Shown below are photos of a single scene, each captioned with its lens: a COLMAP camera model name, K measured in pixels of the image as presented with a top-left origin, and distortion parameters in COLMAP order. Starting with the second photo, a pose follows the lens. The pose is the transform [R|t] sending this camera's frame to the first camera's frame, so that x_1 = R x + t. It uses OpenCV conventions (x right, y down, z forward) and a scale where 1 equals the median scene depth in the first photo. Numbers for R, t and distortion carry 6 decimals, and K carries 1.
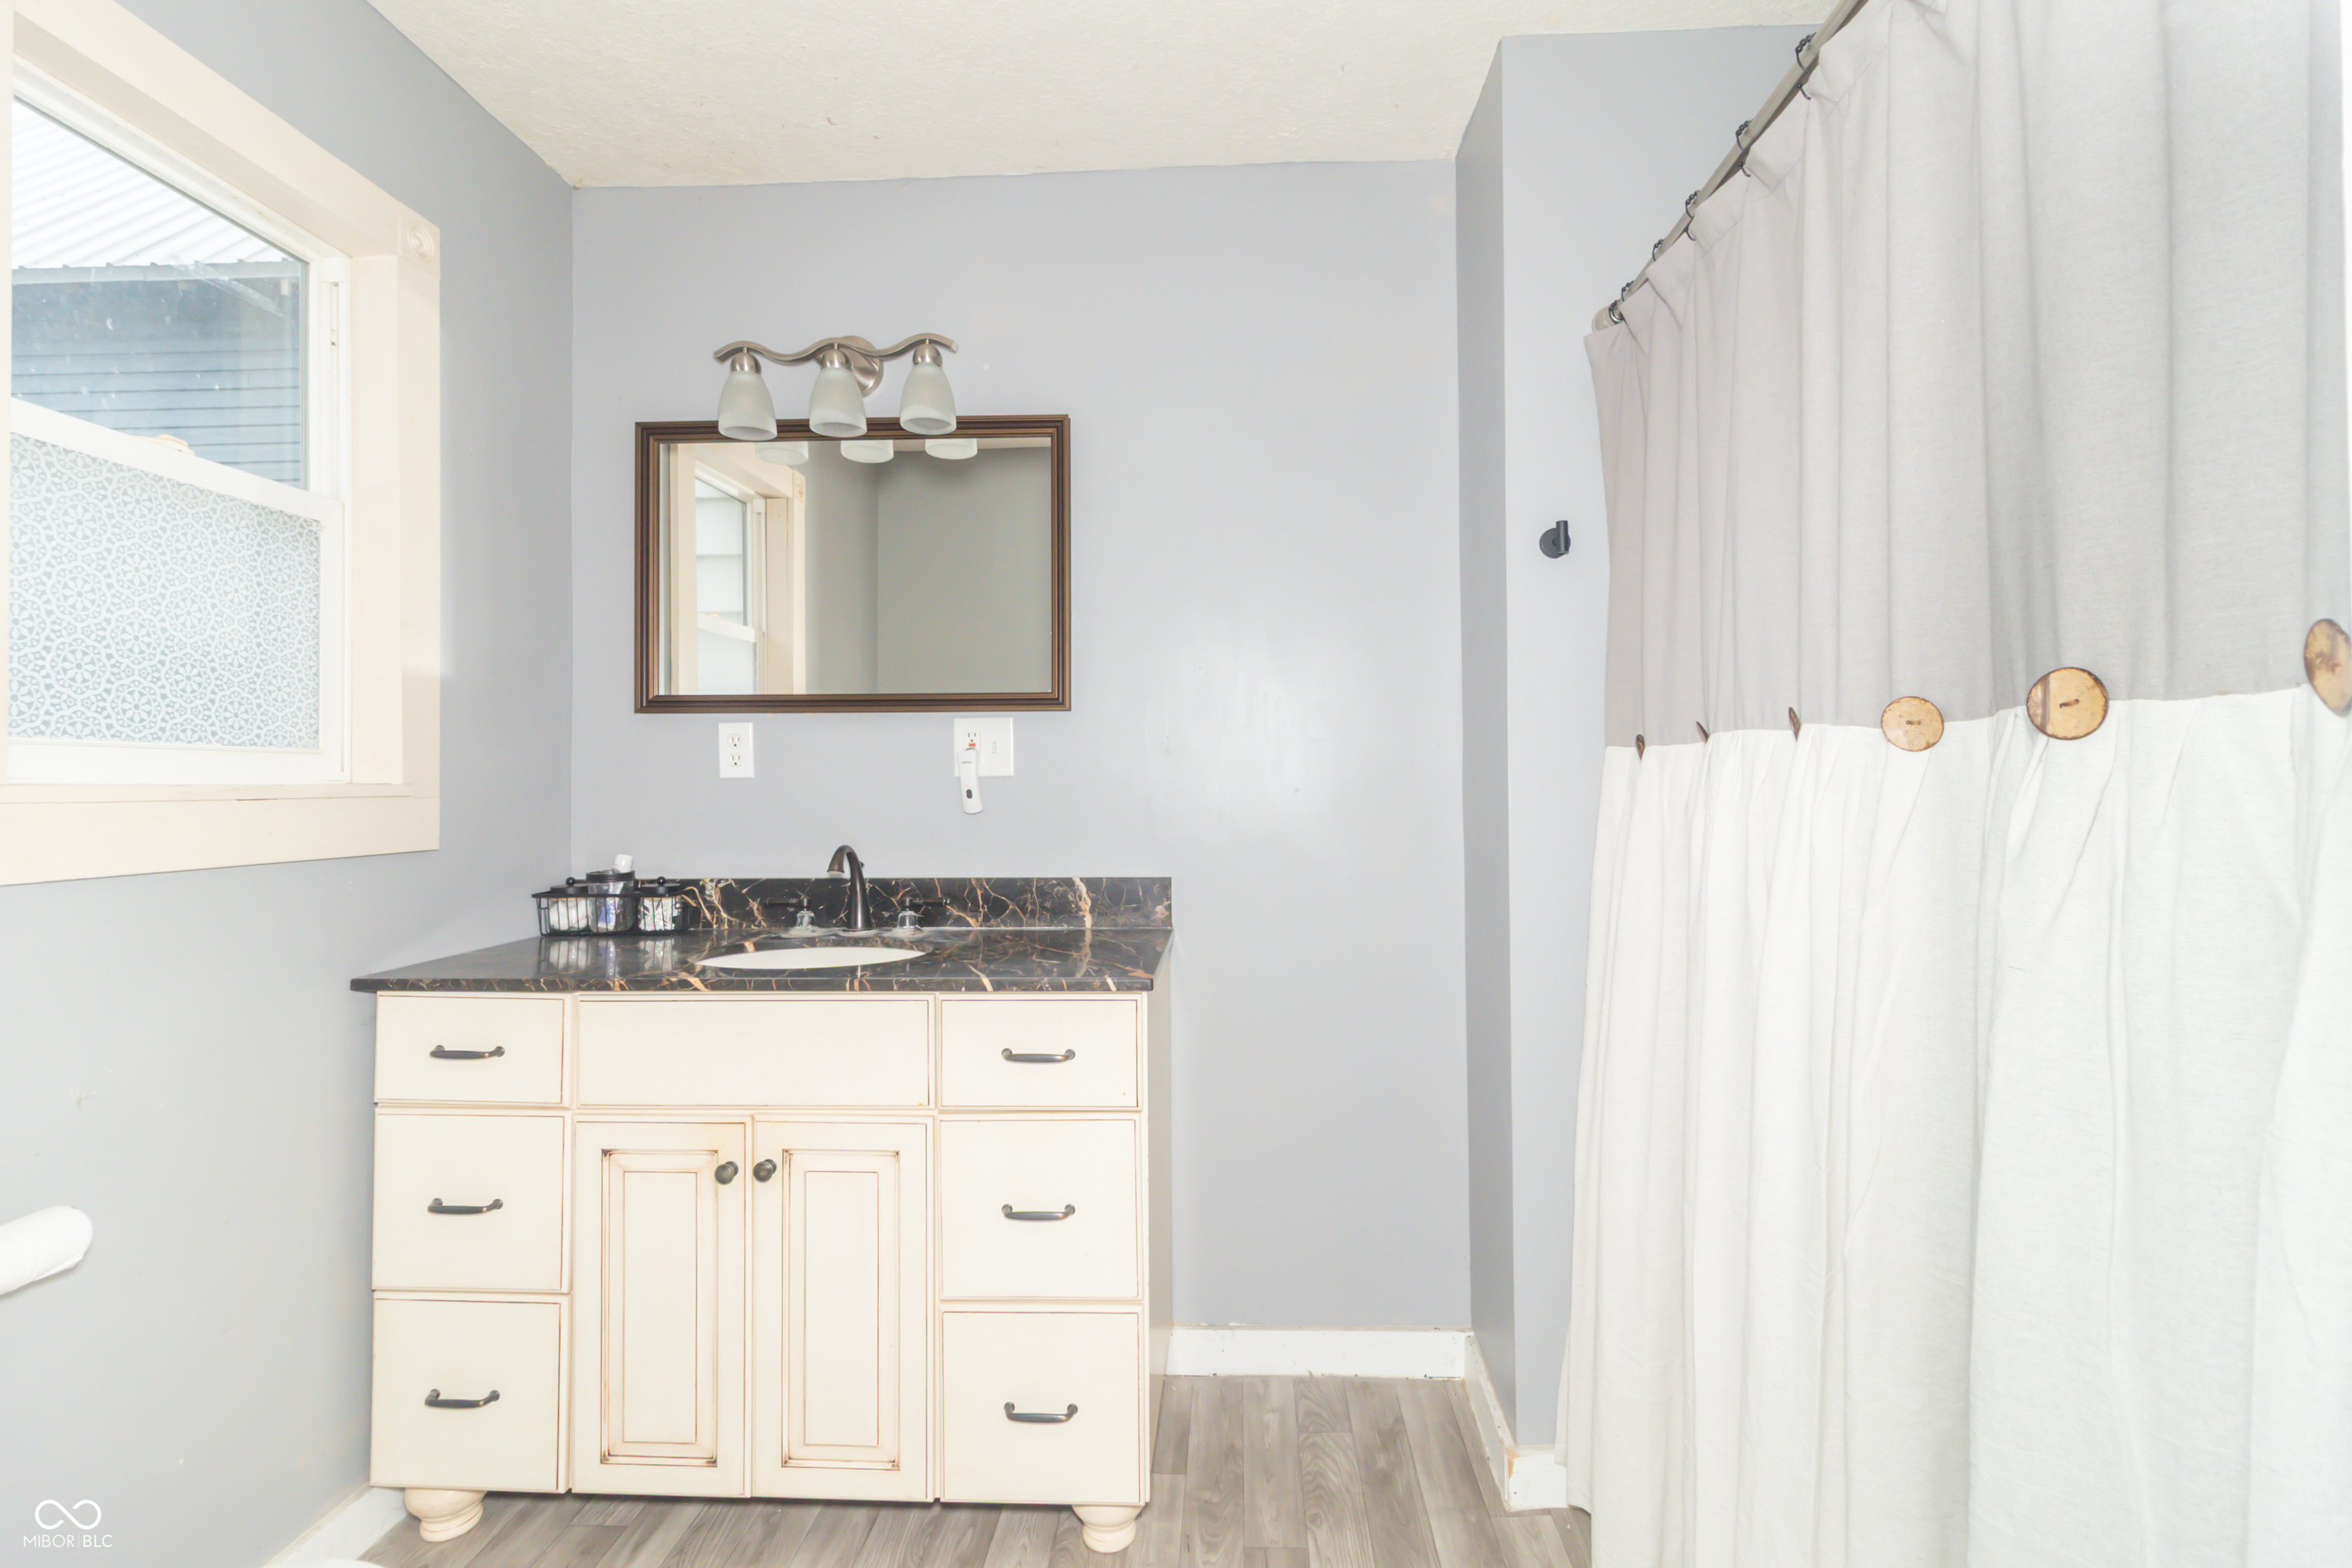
lens RADIAL K [[1118.2, 0, 1132.2], [0, 1118.2, 791.7], [0, 0, 1]] dist [0.003851, 0.000209]
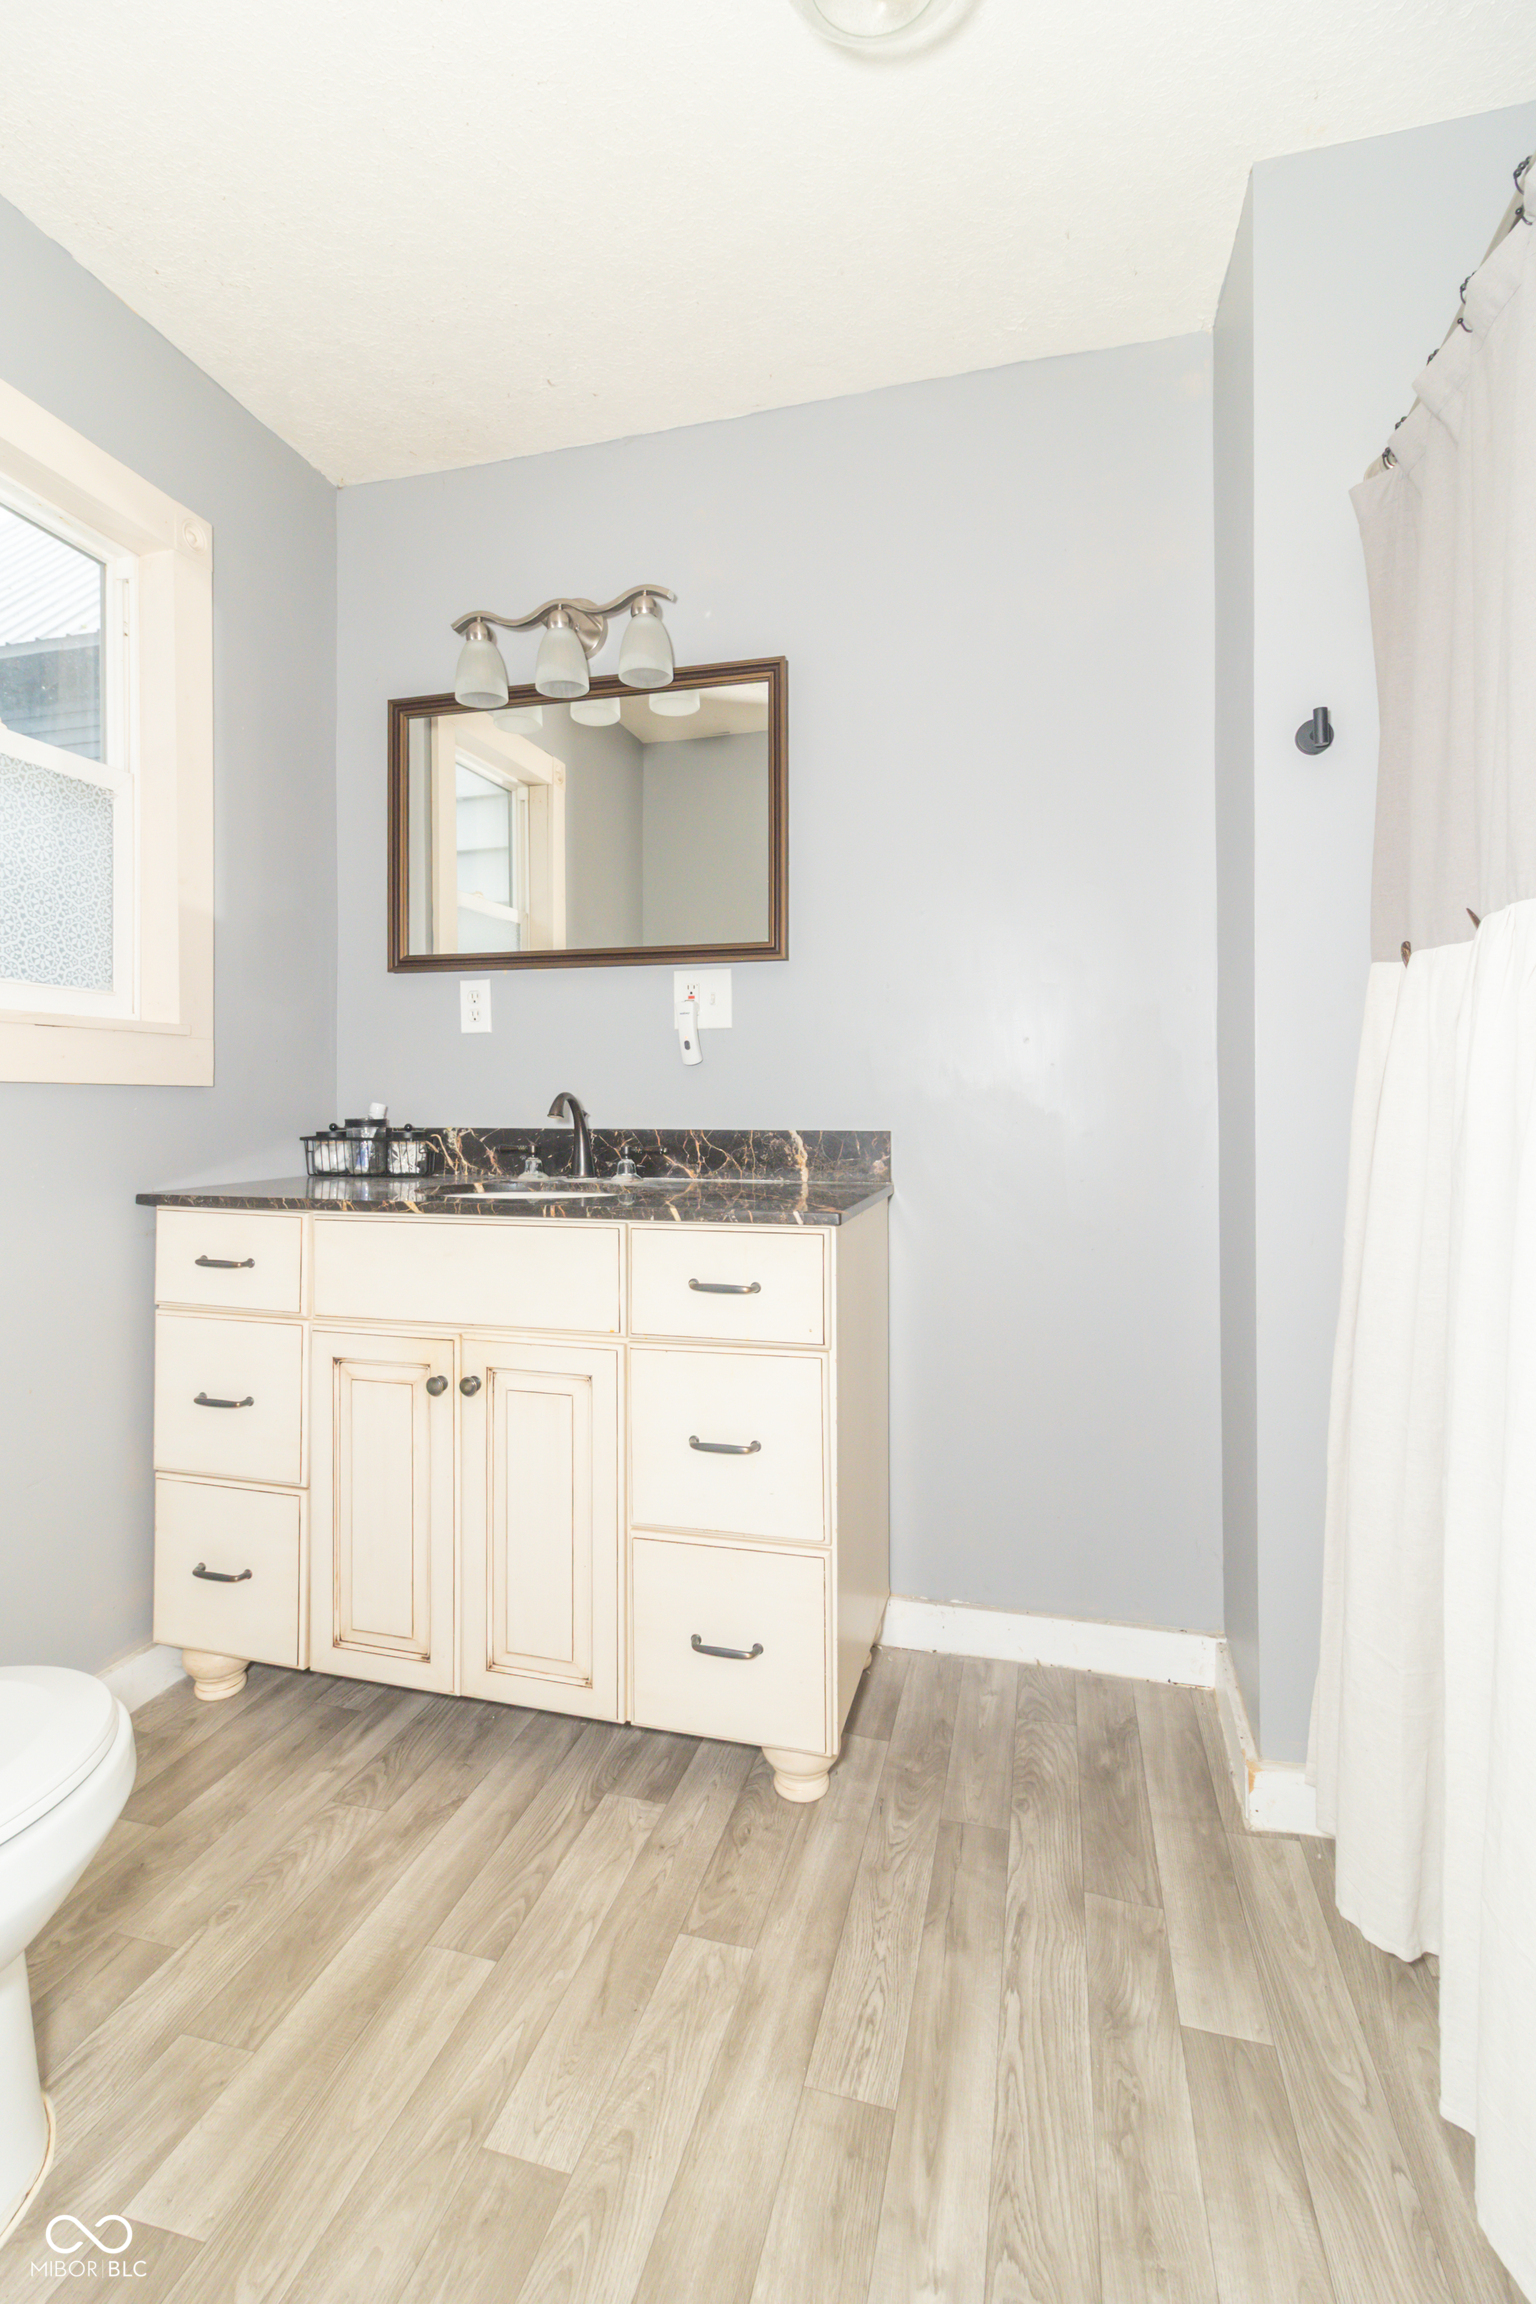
lens RADIAL K [[1095.4, 0, 668.5], [0, 1095.4, 1112.0], [0, 0, 1]] dist [0.003851, 0.000209]
pose [[0.972871, 0.012574, -0.231008, 0.071003], [-0.010861, 0.999903, 0.008684, 0.056979], [0.231095, -0.005939, 0.972913, 0.034887]]
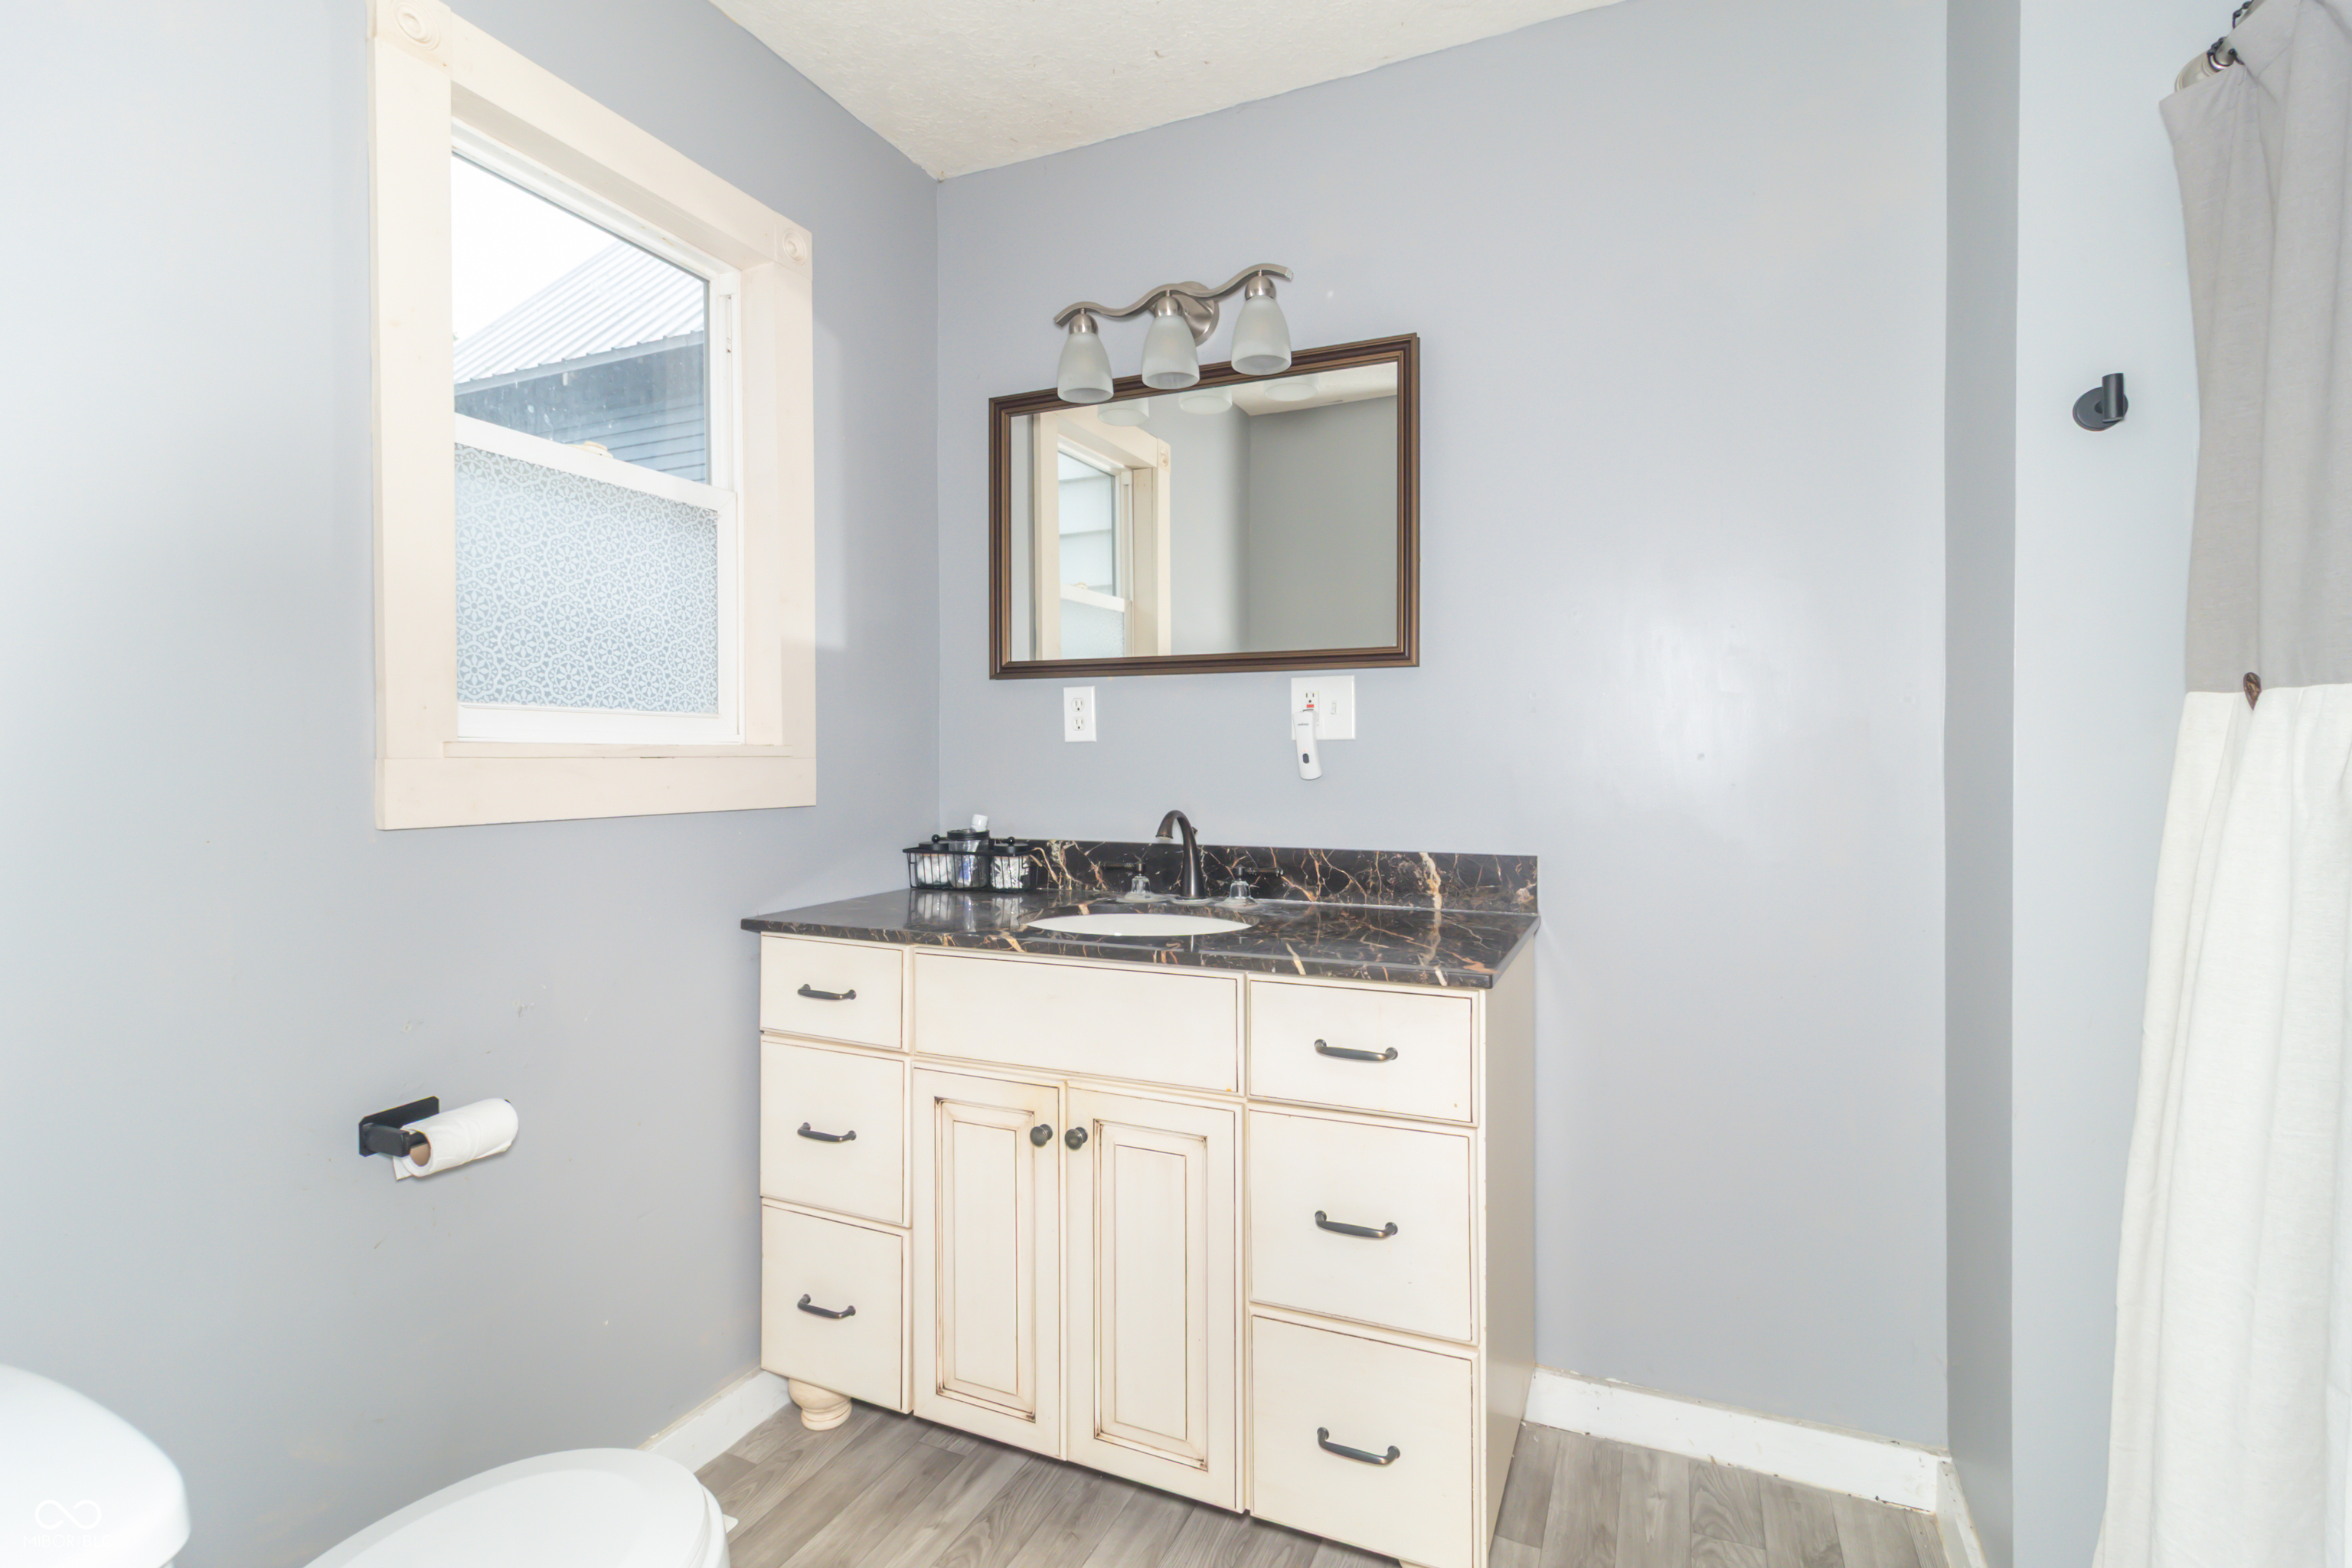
lens RADIAL K [[1097.7, 0, 1117.6], [0, 1097.7, 777.2], [0, 0, 1]] dist [0.004334, 0.000725]
pose [[0.932138, 0.011938, -0.361906, 0.041732], [-0.006902, 0.999861, 0.015205, 0.004895], [0.362037, -0.011676, 0.932091, 0.094426]]
